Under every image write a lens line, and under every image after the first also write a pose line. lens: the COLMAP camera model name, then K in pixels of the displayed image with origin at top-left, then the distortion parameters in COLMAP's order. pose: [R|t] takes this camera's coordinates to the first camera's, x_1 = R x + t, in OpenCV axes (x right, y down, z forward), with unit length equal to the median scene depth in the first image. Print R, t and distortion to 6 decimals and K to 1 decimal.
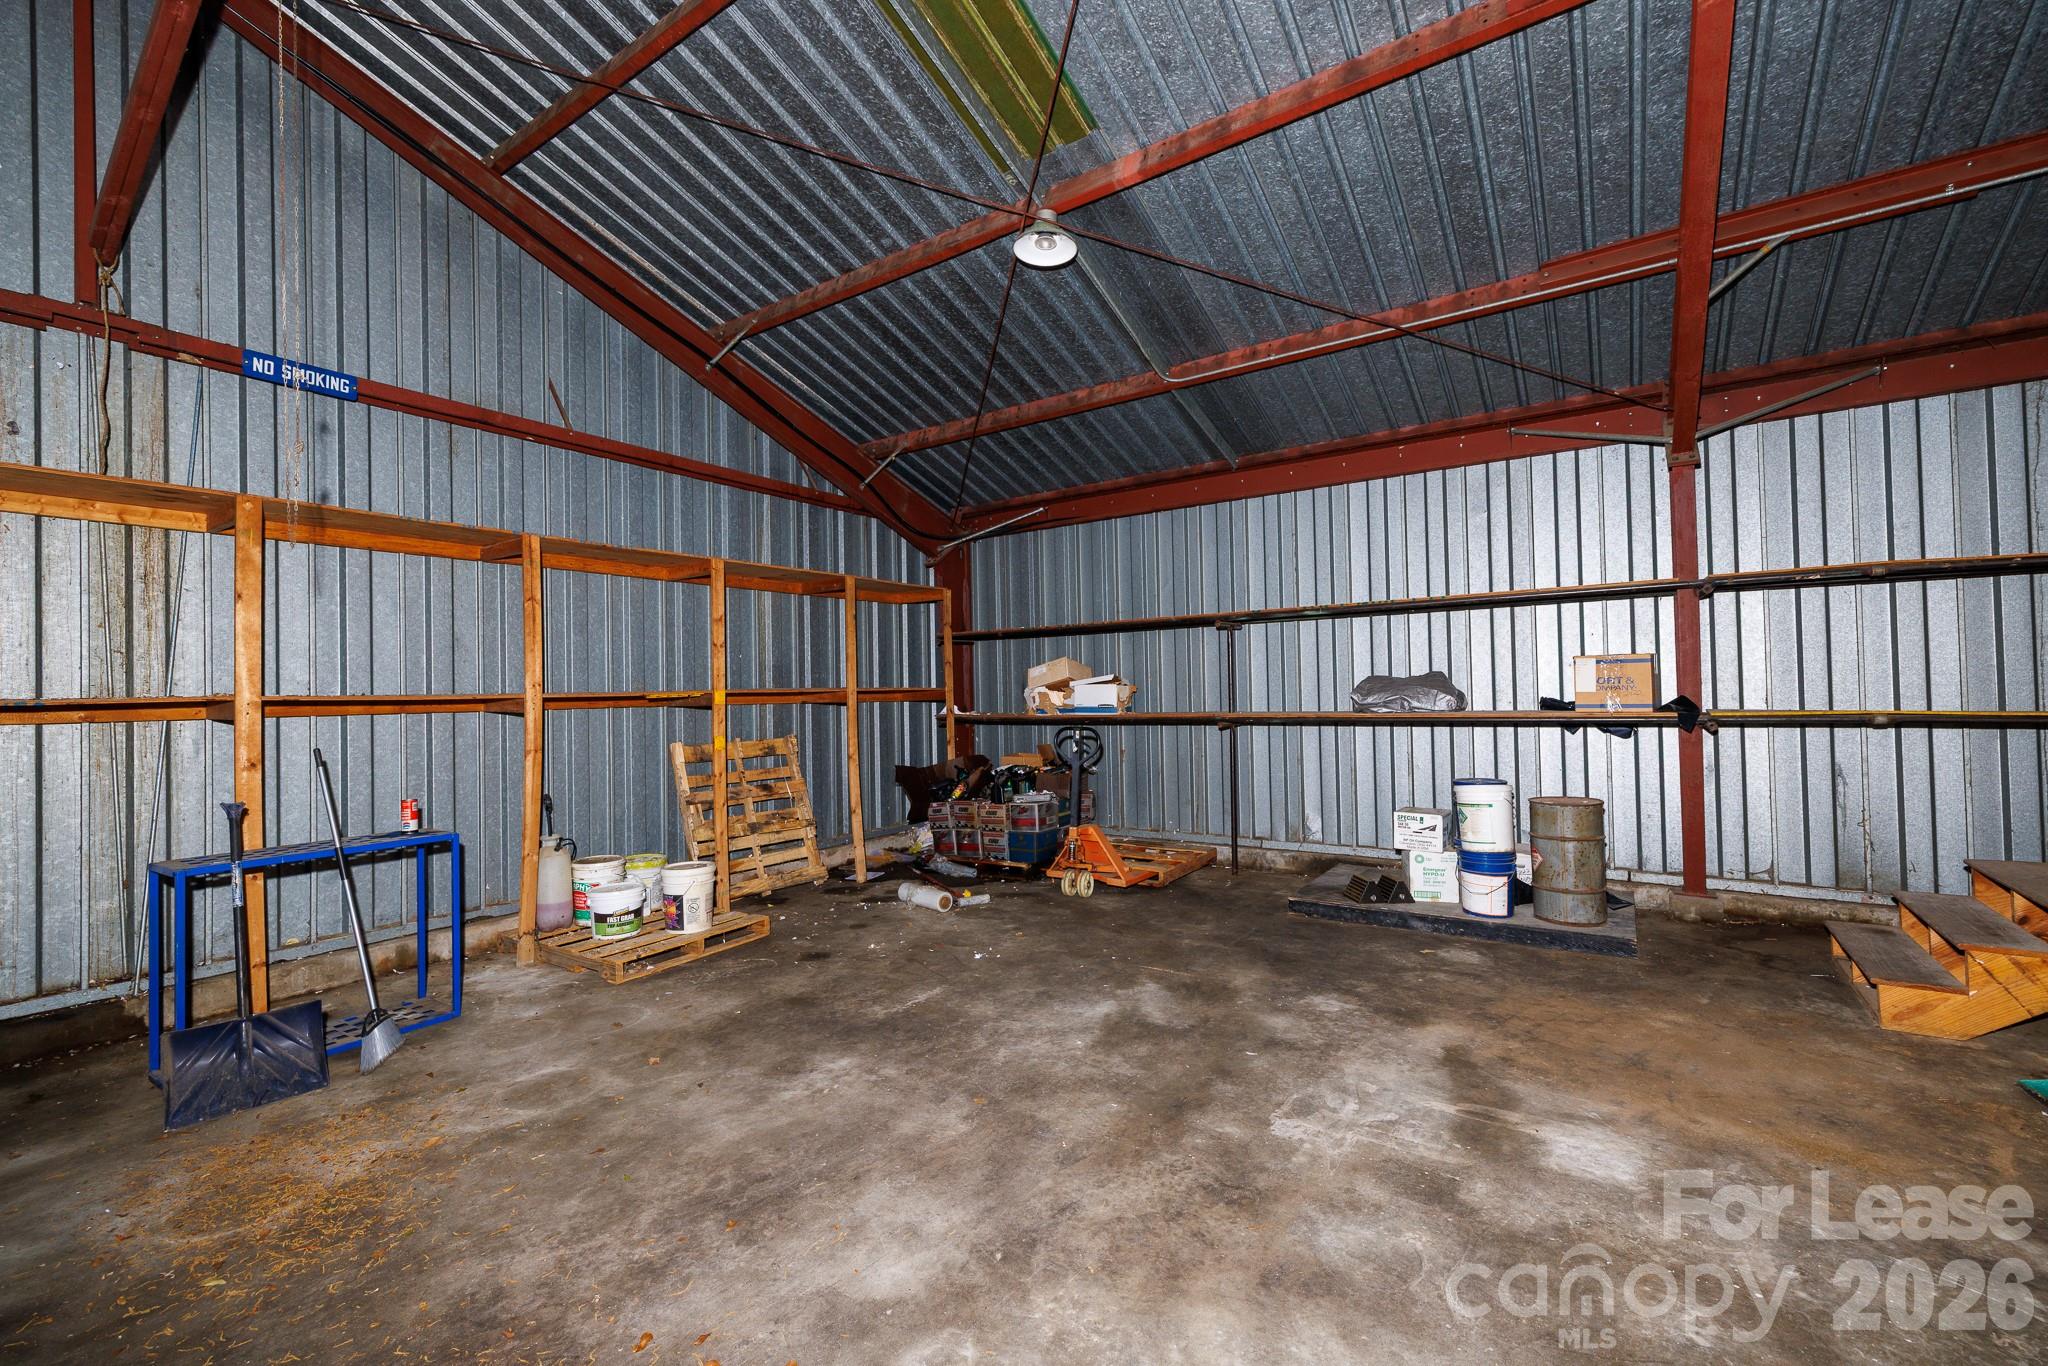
lens RADIAL K [[846.5, 0, 1024.0], [0, 846.5, 683.0], [0, 0, 1]] dist [-0.000421, -0.000009]
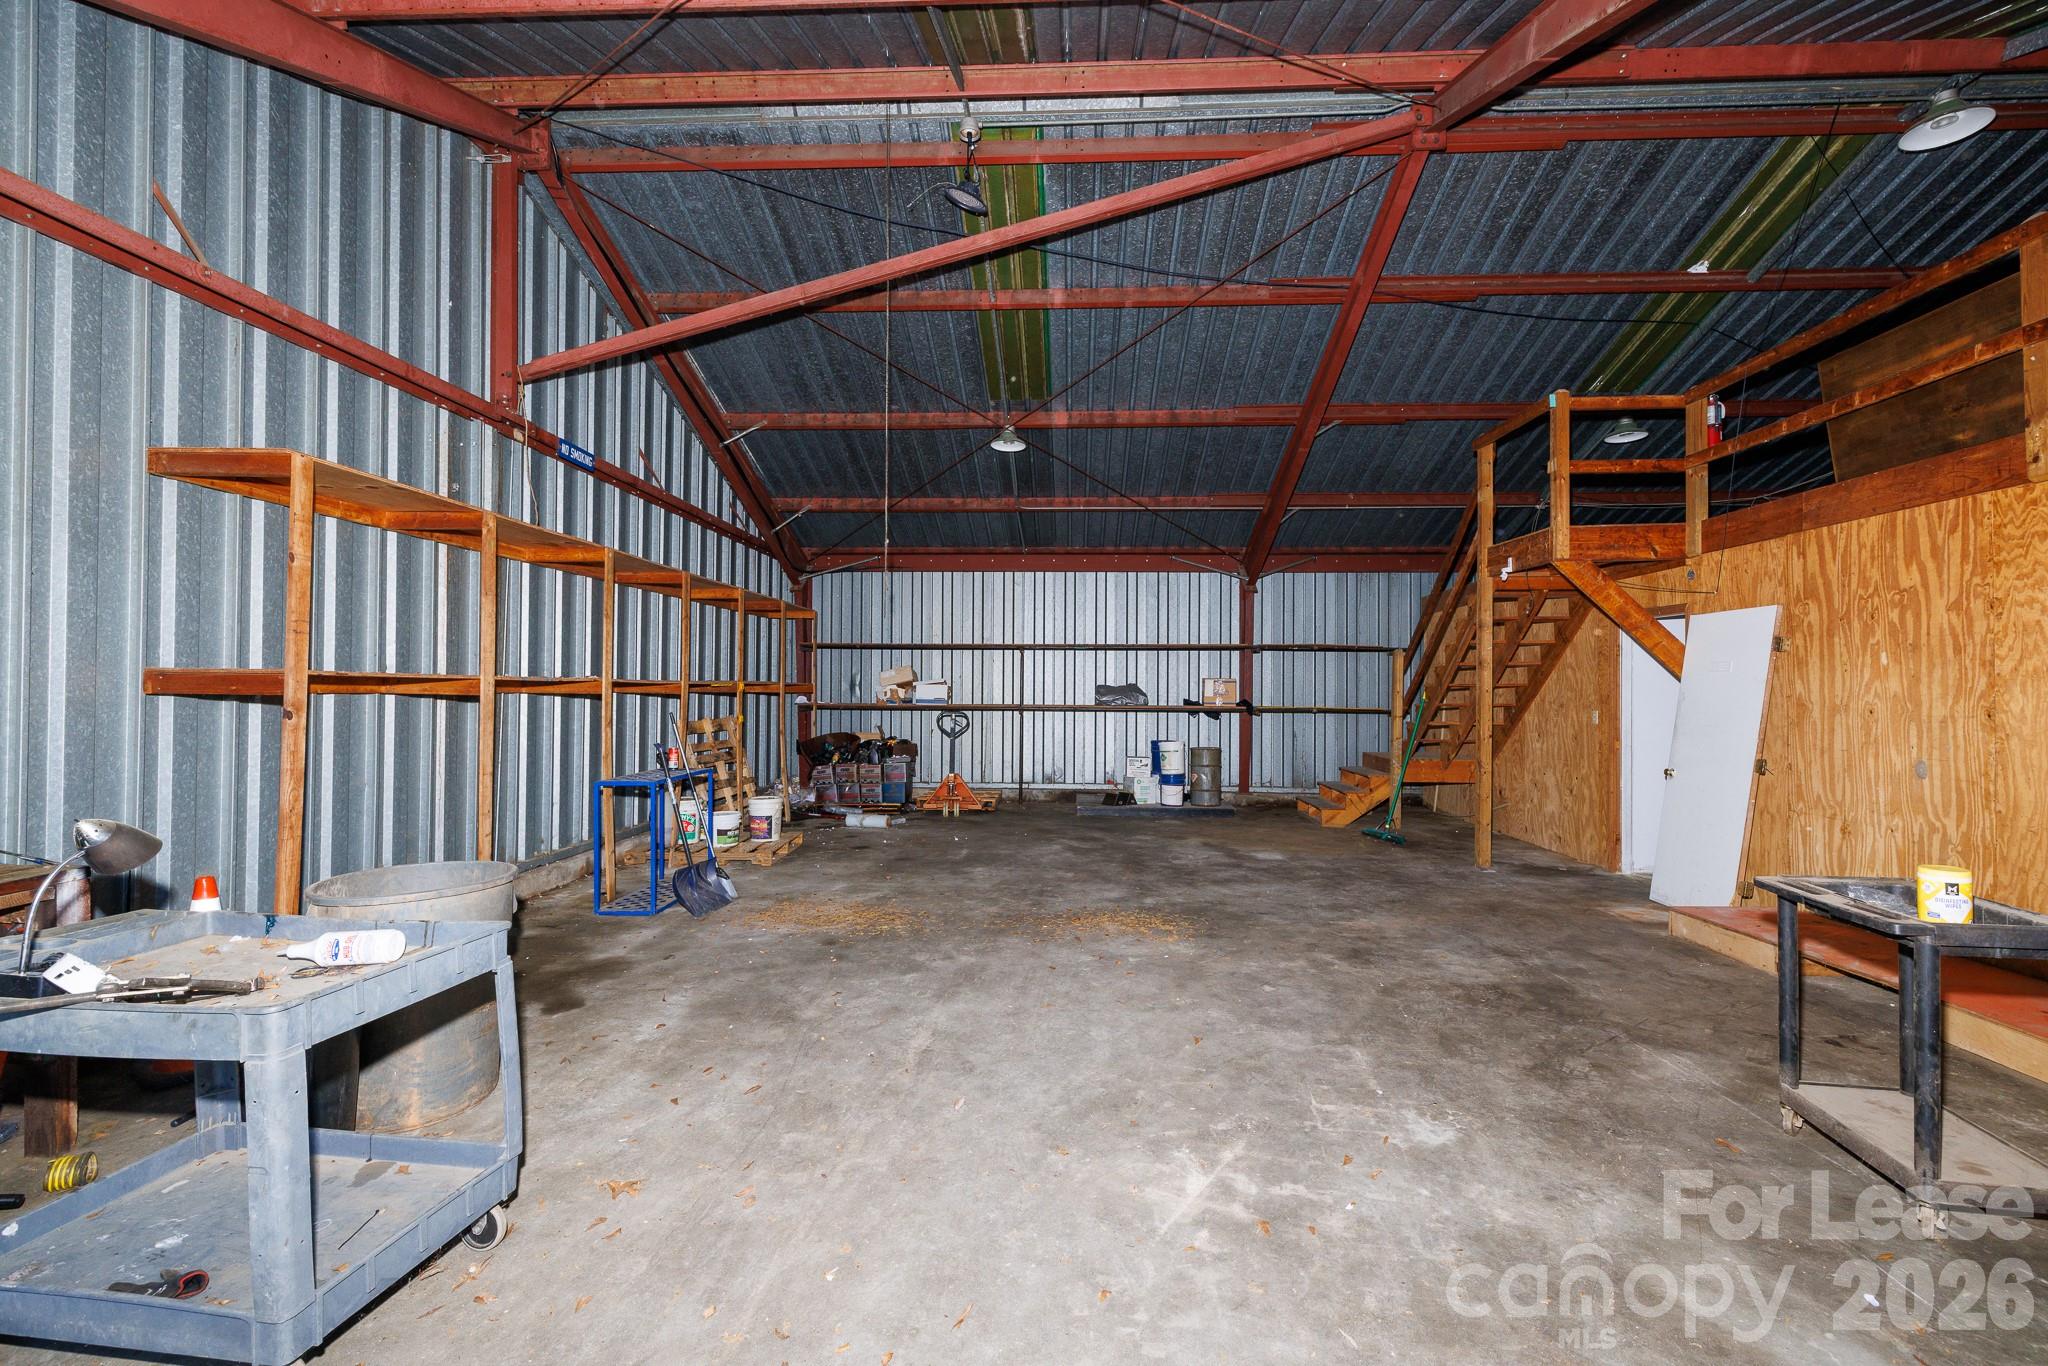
lens RADIAL K [[846.5, 0, 1024.0], [0, 846.5, 683.0], [0, 0, 1]] dist [-0.000421, -0.000009]
pose [[0.855068, 0.032783, 0.517478, -0.834449], [-0.029742, 0.999457, -0.014173, 0.023627], [-0.517662, -0.003272, 0.855579, -0.554210]]
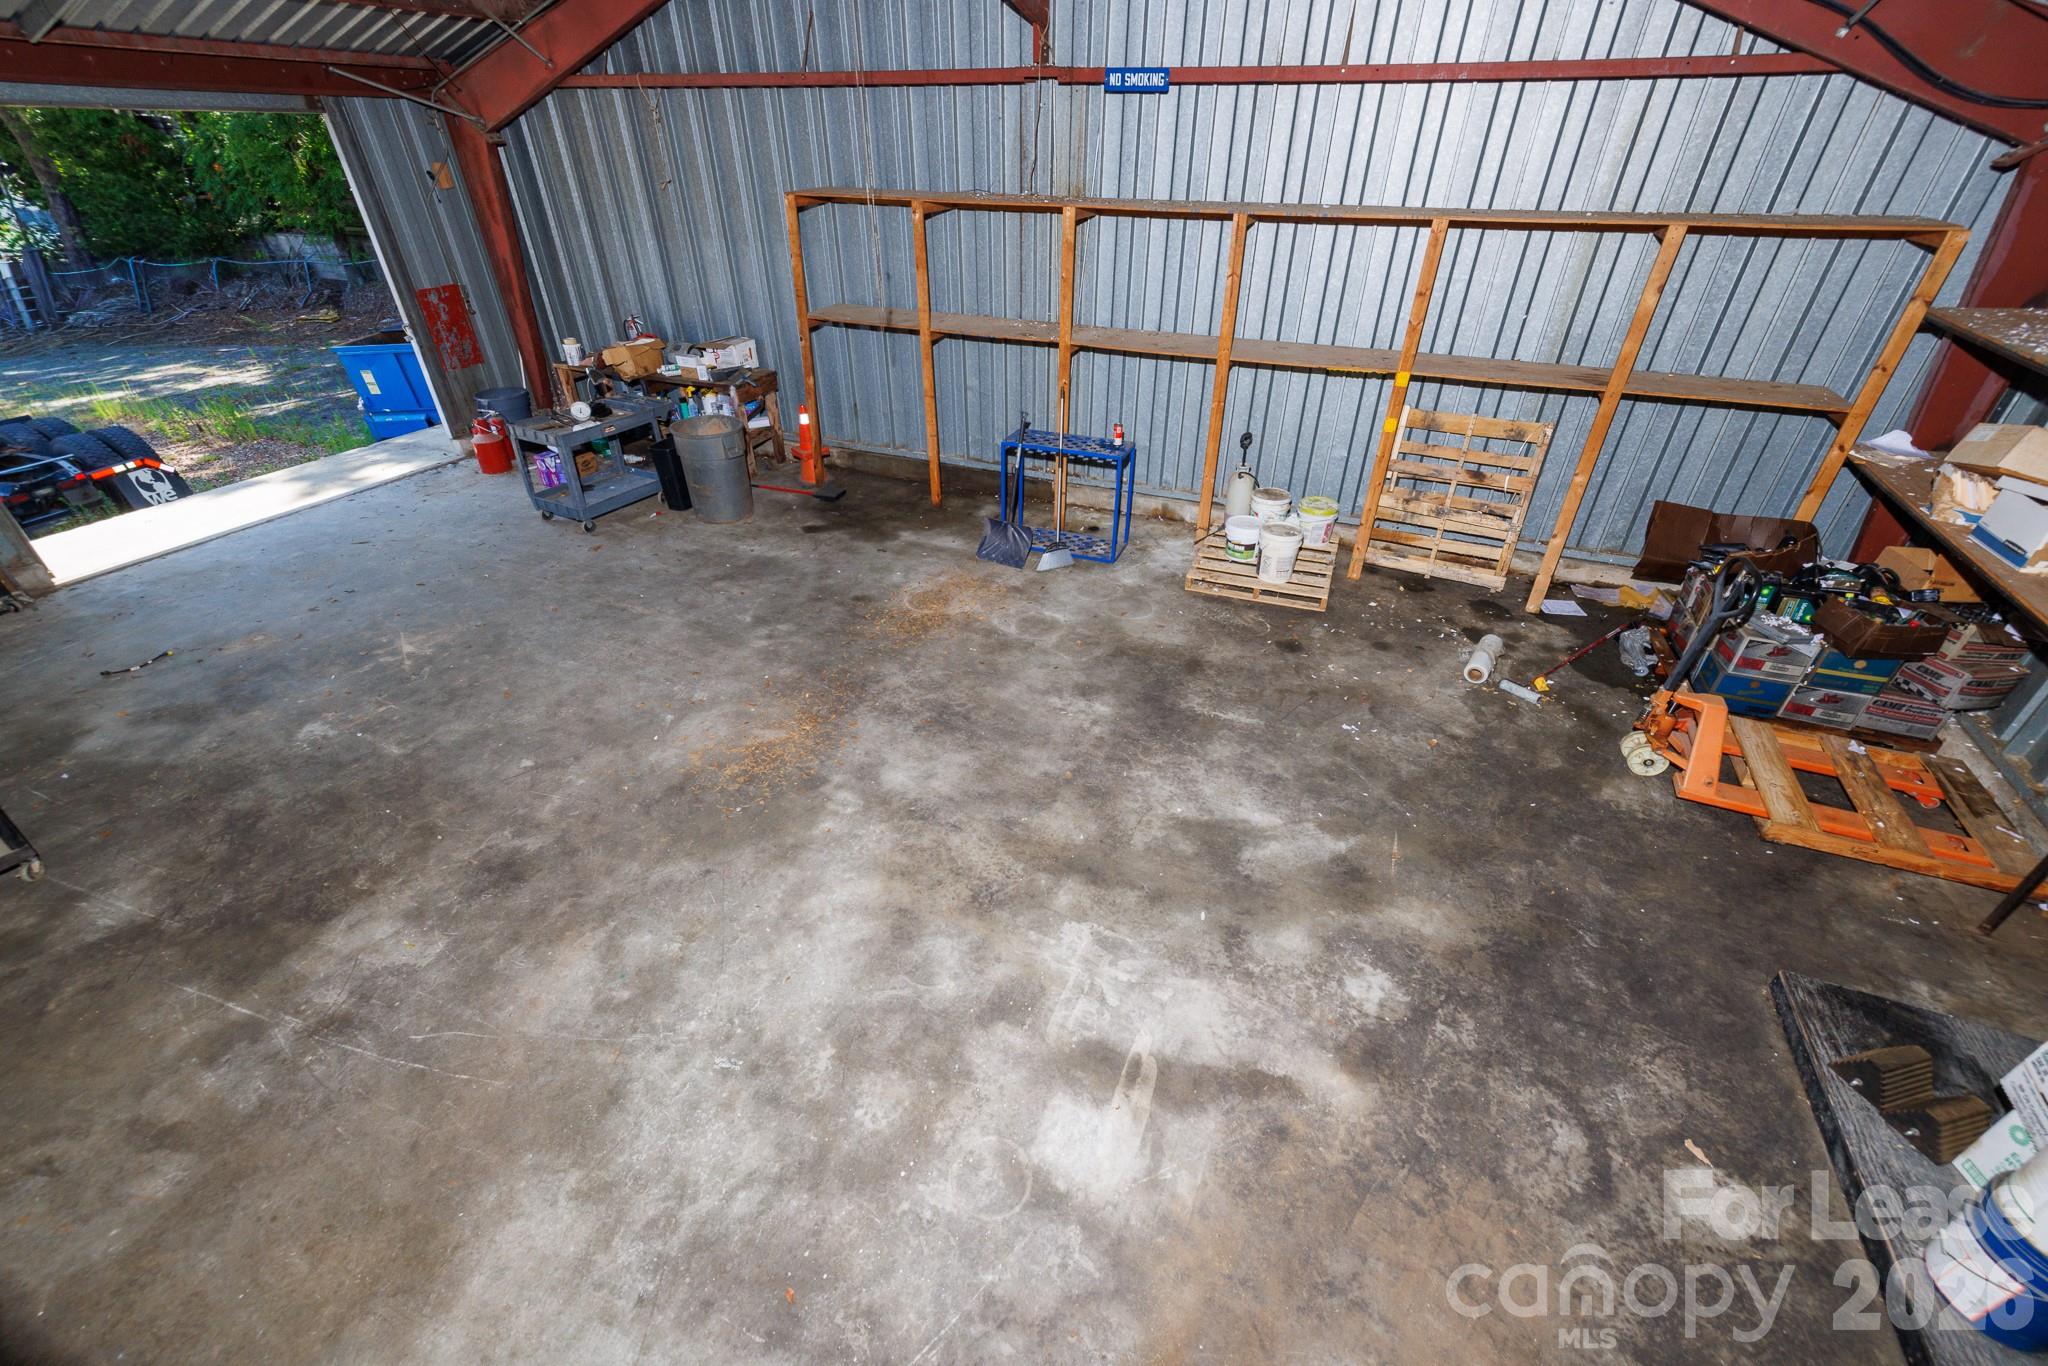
lens RADIAL K [[846.5, 0, 1024.0], [0, 846.5, 683.0], [0, 0, 1]] dist [-0.000421, -0.000009]
pose [[0.208066, 0.553471, -0.806461, 0.643091], [0.005209, 0.823866, 0.566760, -0.298653], [0.978101, -0.122124, 0.168535, 0.427369]]
